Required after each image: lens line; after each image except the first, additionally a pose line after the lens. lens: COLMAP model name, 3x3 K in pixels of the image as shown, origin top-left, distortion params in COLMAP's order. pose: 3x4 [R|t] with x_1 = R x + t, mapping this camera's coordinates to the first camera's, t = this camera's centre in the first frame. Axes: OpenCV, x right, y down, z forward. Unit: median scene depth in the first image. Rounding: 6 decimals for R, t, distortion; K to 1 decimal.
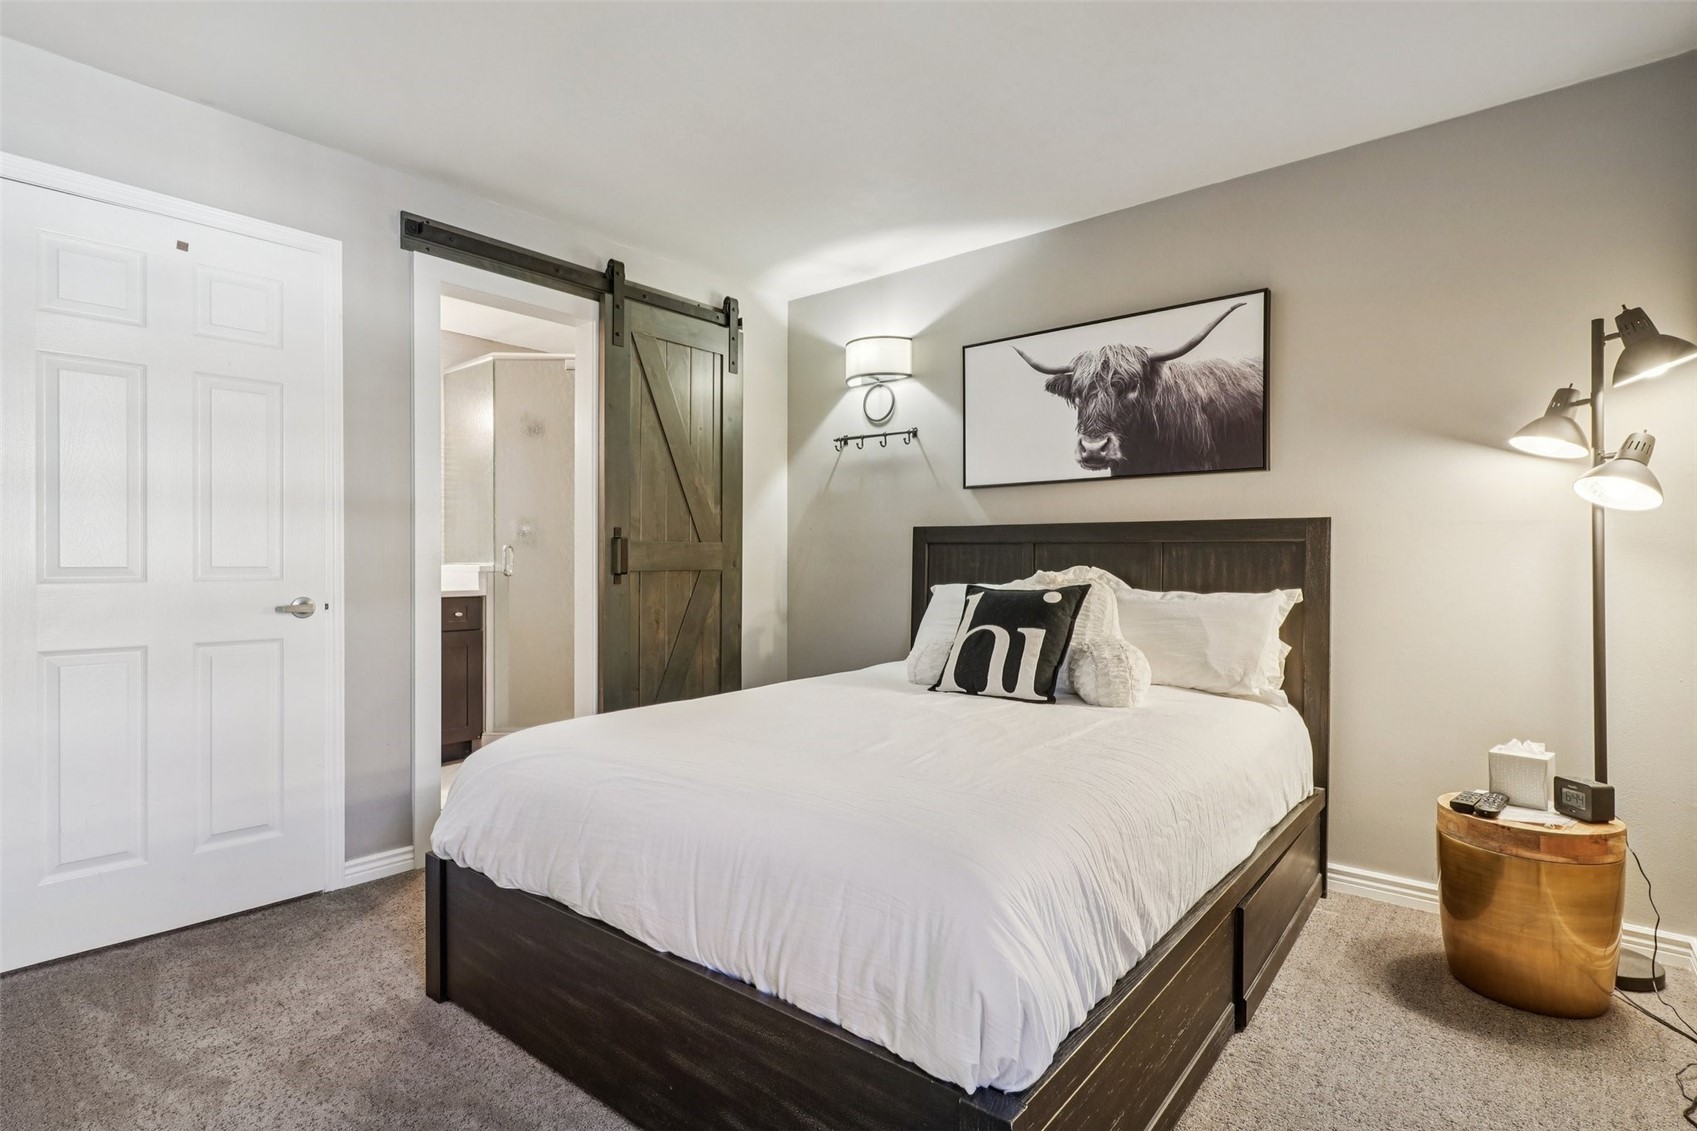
lens RADIAL K [[833.7, 0, 850.2], [0, 833.7, 564.5], [0, 0, 1]] dist [0.008350, -0.000259]
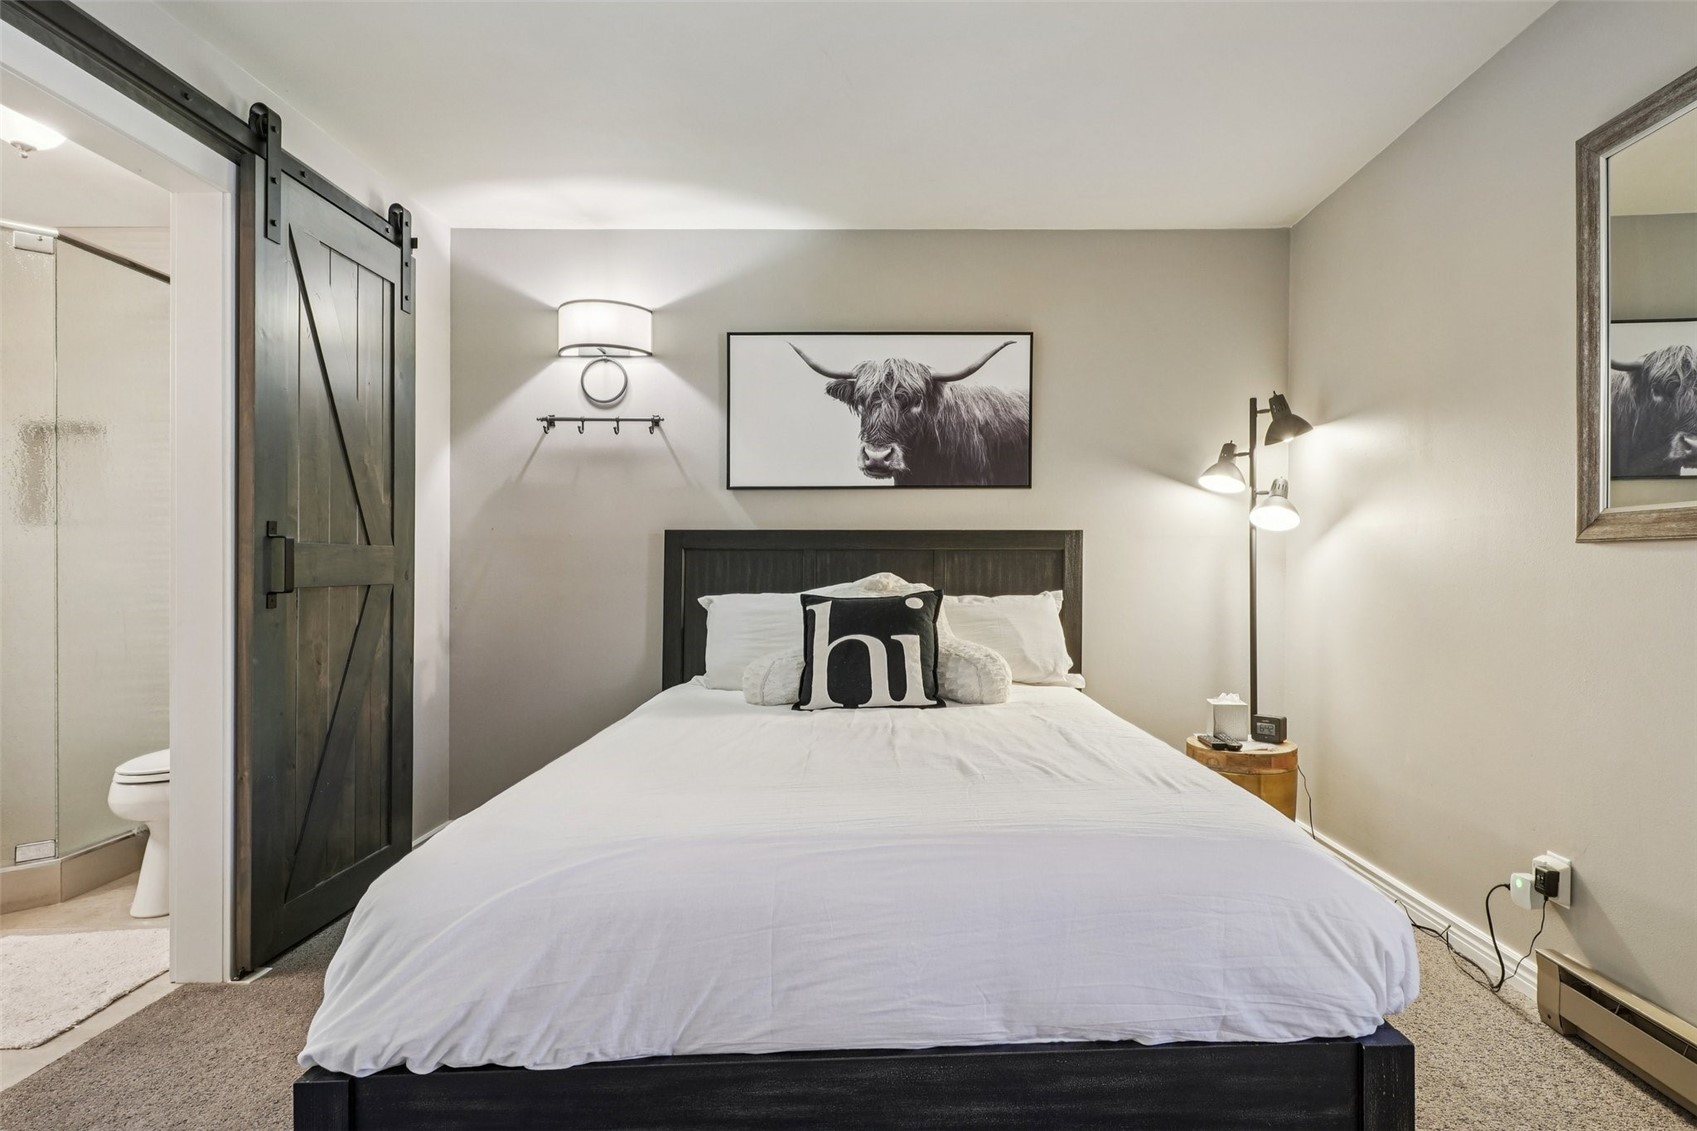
lens RADIAL K [[870.4, 0, 882.1], [0, 870.4, 574.4], [0, 0, 1]] dist [0.008179, -0.000257]
pose [[0.756262, -0.011577, 0.654167, -0.403005], [0.010489, 0.999929, 0.005570, -0.001689], [-0.654185, 0.002649, 0.756330, 0.193370]]
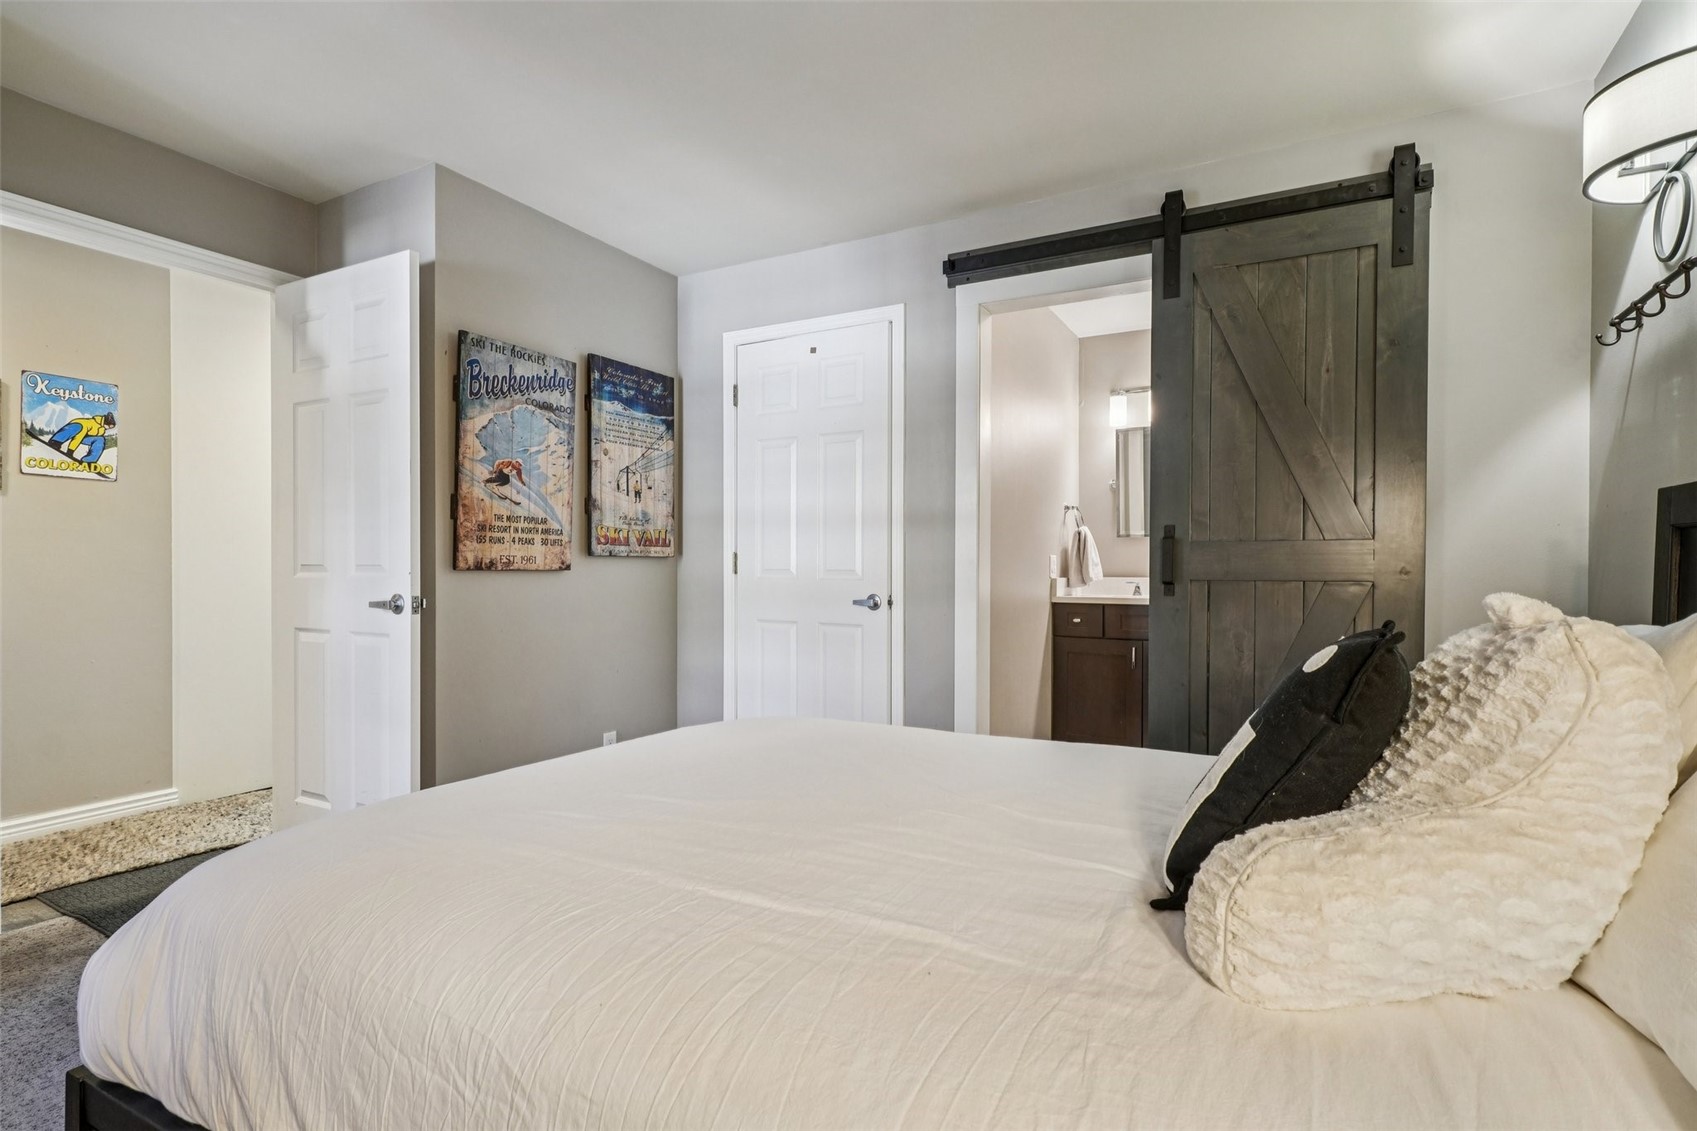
lens RADIAL K [[833.7, 0, 850.2], [0, 833.7, 564.5], [0, 0, 1]] dist [0.008350, -0.000259]
pose [[0.190466, 0.004632, -0.981683, 0.497218], [-0.003968, 0.999984, 0.003948, -0.009402], [0.981686, 0.003144, 0.190481, 0.602841]]
